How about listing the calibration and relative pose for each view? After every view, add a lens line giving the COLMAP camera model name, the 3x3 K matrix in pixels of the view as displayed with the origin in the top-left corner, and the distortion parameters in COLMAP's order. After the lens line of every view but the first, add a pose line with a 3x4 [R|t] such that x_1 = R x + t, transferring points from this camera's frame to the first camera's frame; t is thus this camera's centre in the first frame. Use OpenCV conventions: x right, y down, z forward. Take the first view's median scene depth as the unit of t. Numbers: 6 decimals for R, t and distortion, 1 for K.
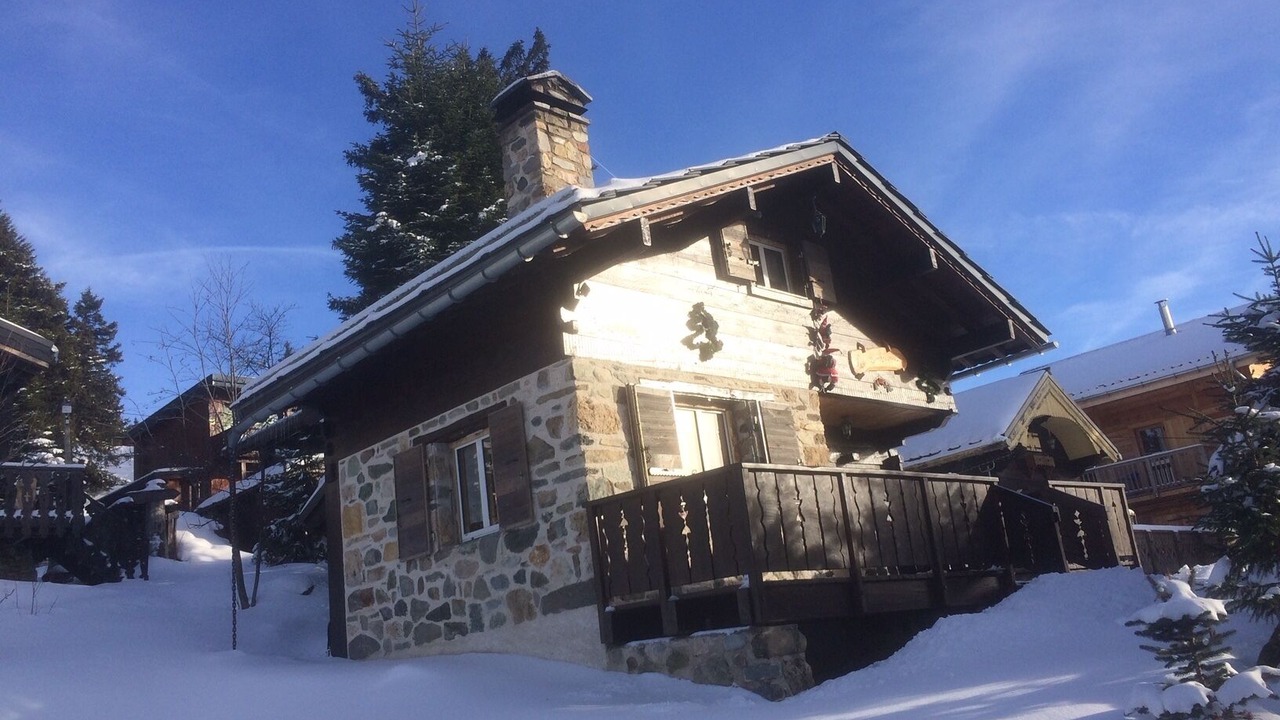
lens RADIAL K [[1108.0, 0, 640.0], [0, 1108.0, 360.0], [0, 0, 1]] dist [0.005053, 0.004253]
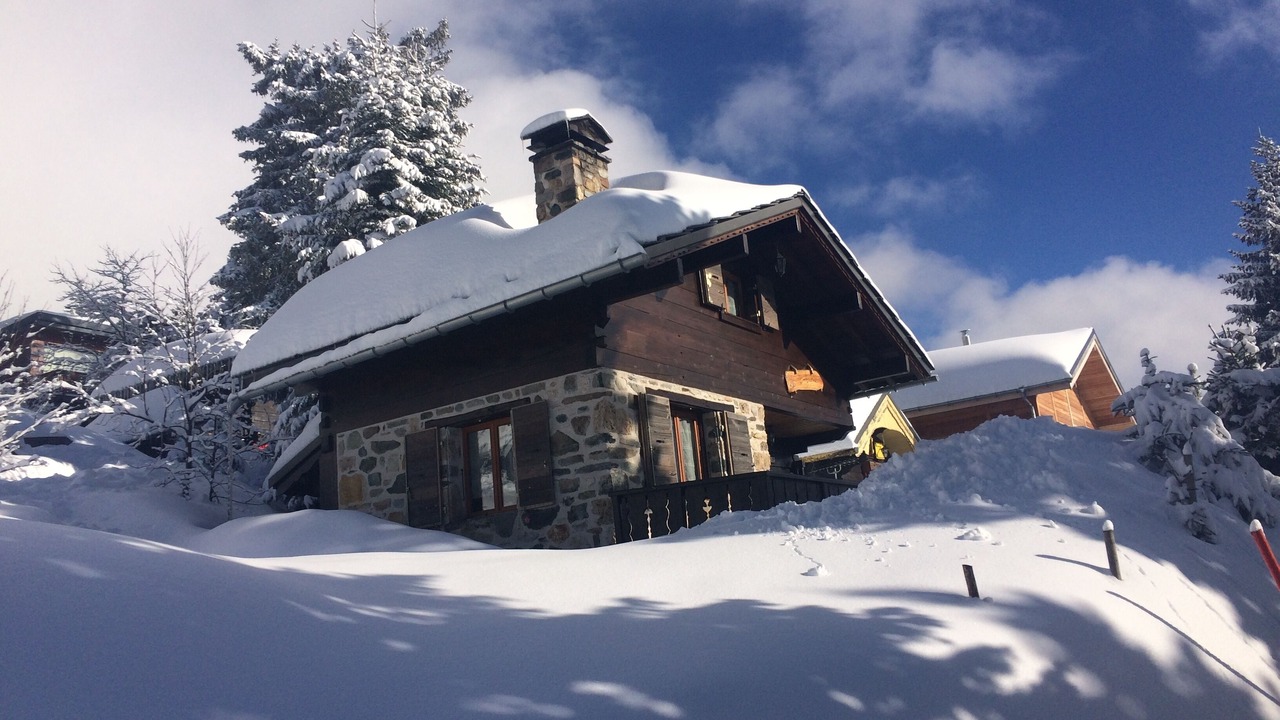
lens RADIAL K [[1108.0, 0, 640.0], [0, 1108.0, 360.0], [0, 0, 1]] dist [0.005053, 0.004253]
pose [[0.976415, 0.086360, 0.197879, -0.233693], [-0.091172, 0.995717, 0.015320, -0.029536], [-0.195709, -0.033000, 0.980107, -0.148106]]
